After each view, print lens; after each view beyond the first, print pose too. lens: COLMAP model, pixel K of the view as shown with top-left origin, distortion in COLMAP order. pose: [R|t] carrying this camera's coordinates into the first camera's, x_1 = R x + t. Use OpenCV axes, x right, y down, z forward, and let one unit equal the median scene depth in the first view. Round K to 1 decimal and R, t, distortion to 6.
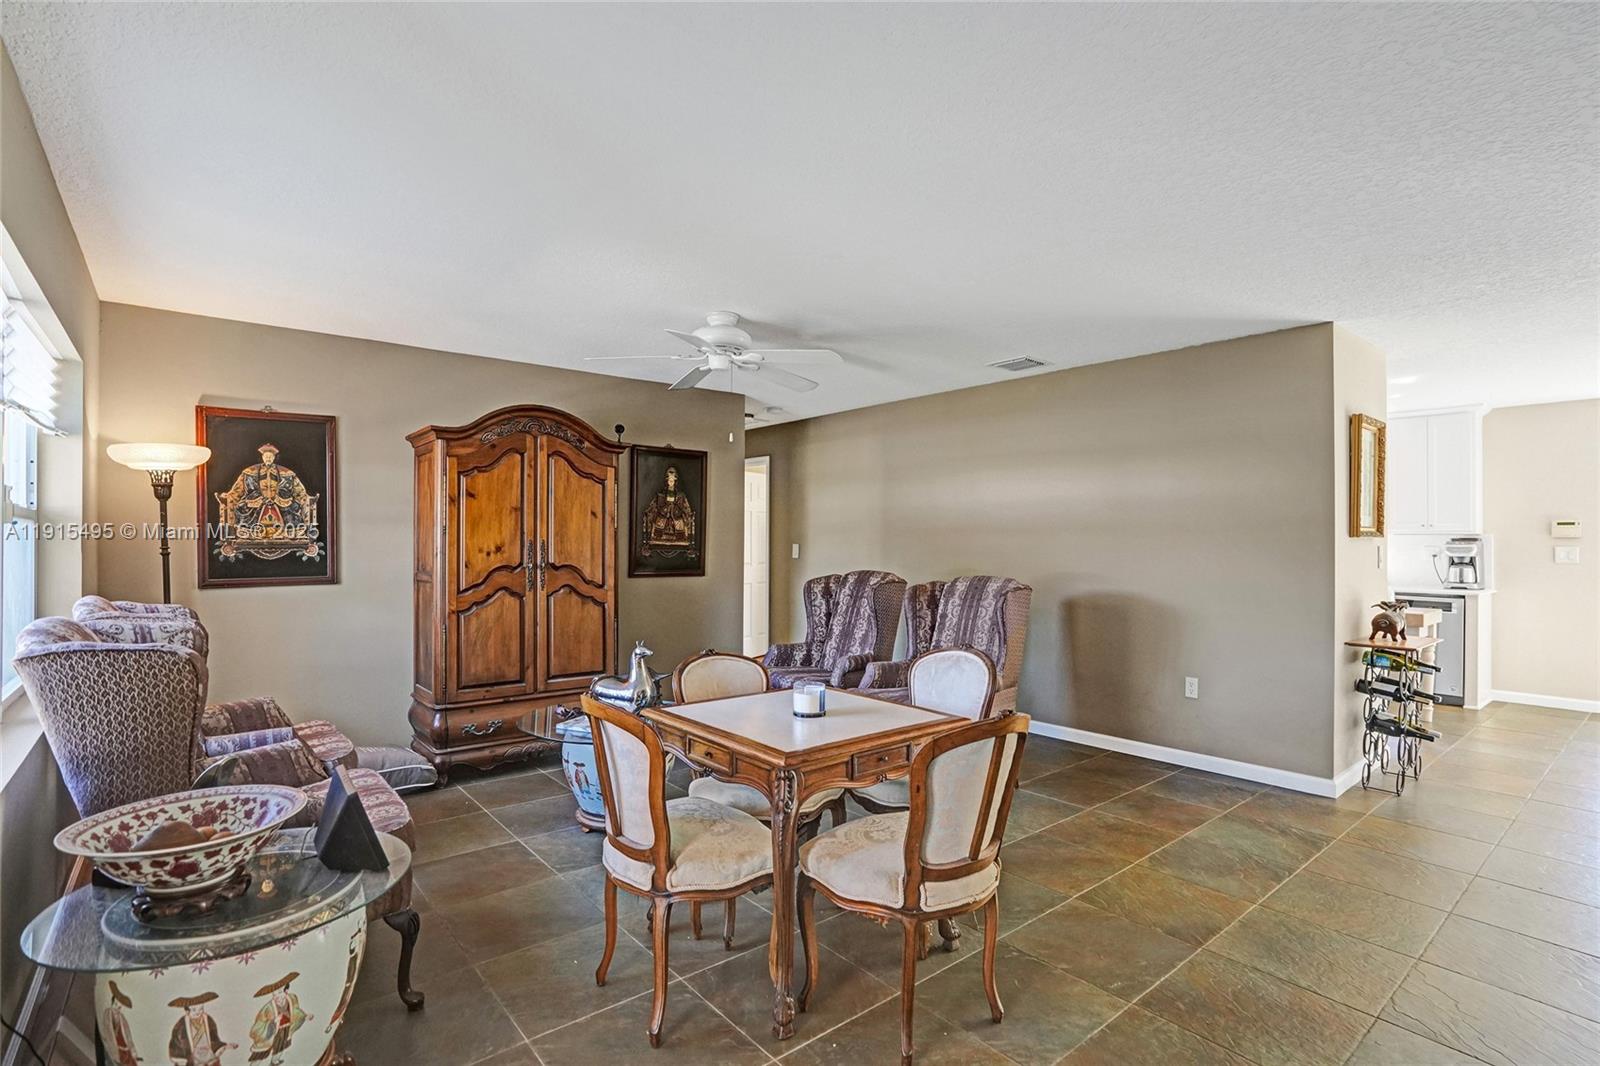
lens RADIAL K [[768.6, 0, 800.0], [0, 768.6, 533.0], [0, 0, 1]] dist [-0.056968, 0.033016]
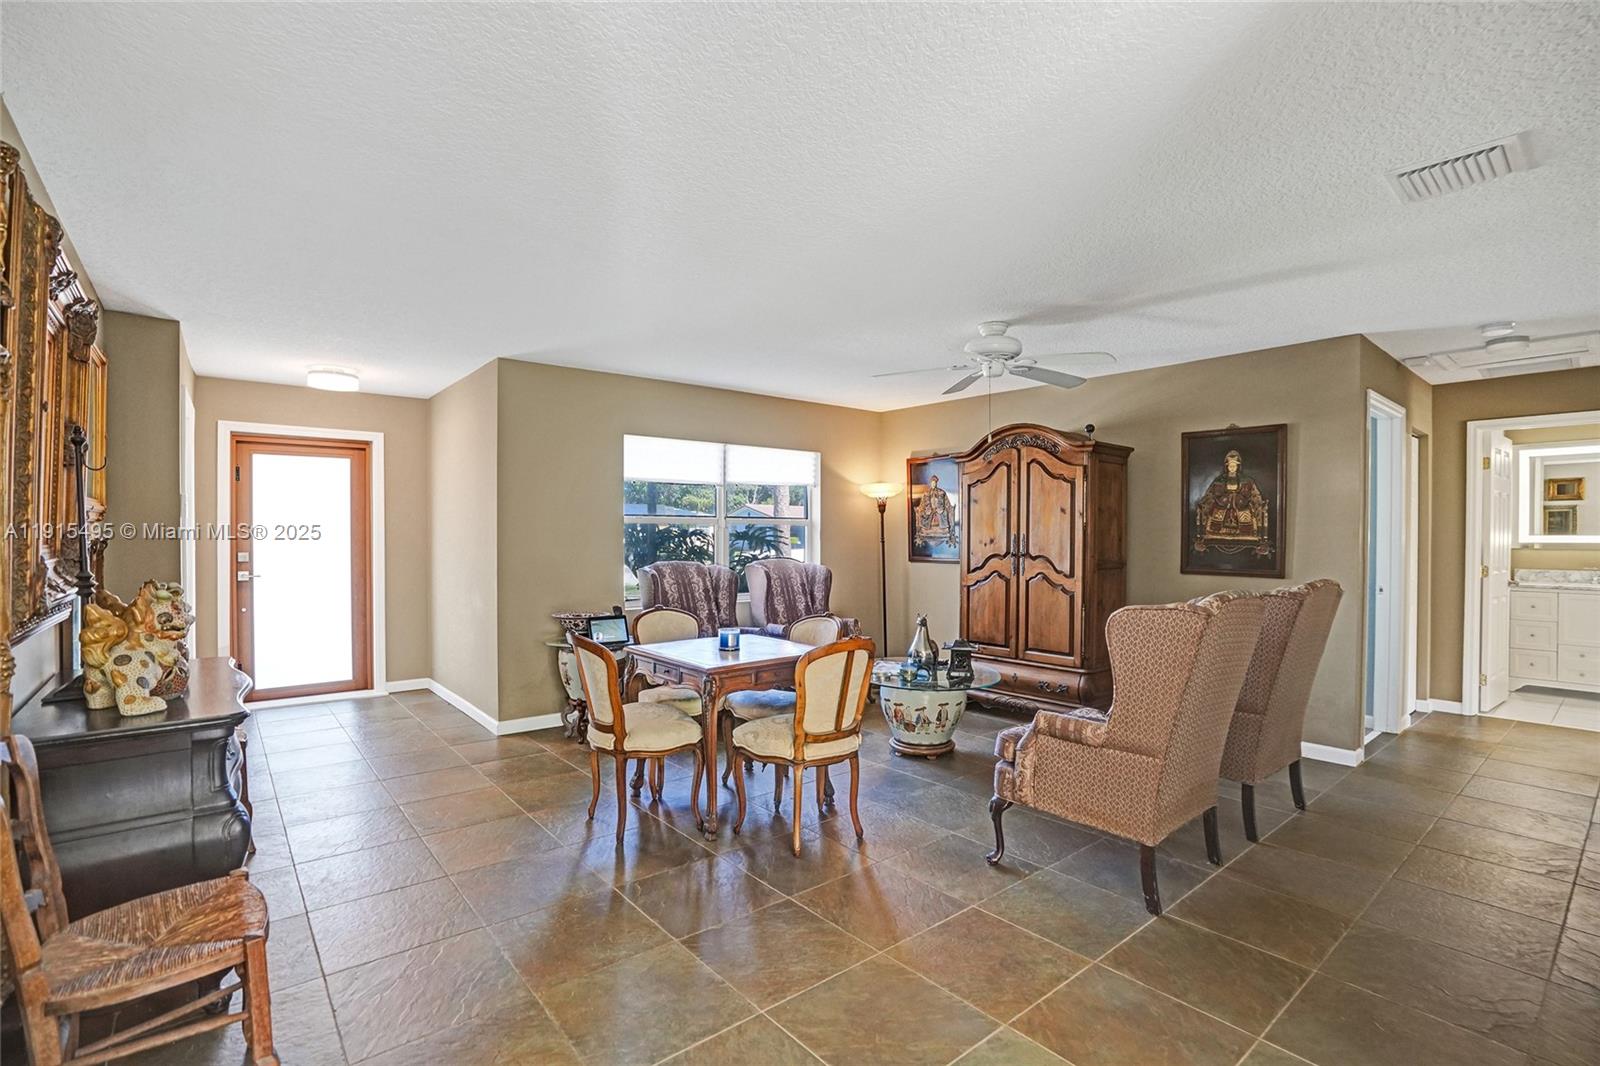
lens RADIAL K [[748.0, 0, 803.5], [0, 748.0, 533.4], [0, 0, 1]] dist [-0.065991, 0.026854]
pose [[-0.000385, -0.001955, -0.999998, 0.867708], [0.008246, 0.999964, -0.001958, 0.007851], [0.999966, -0.008247, -0.000369, 0.673208]]
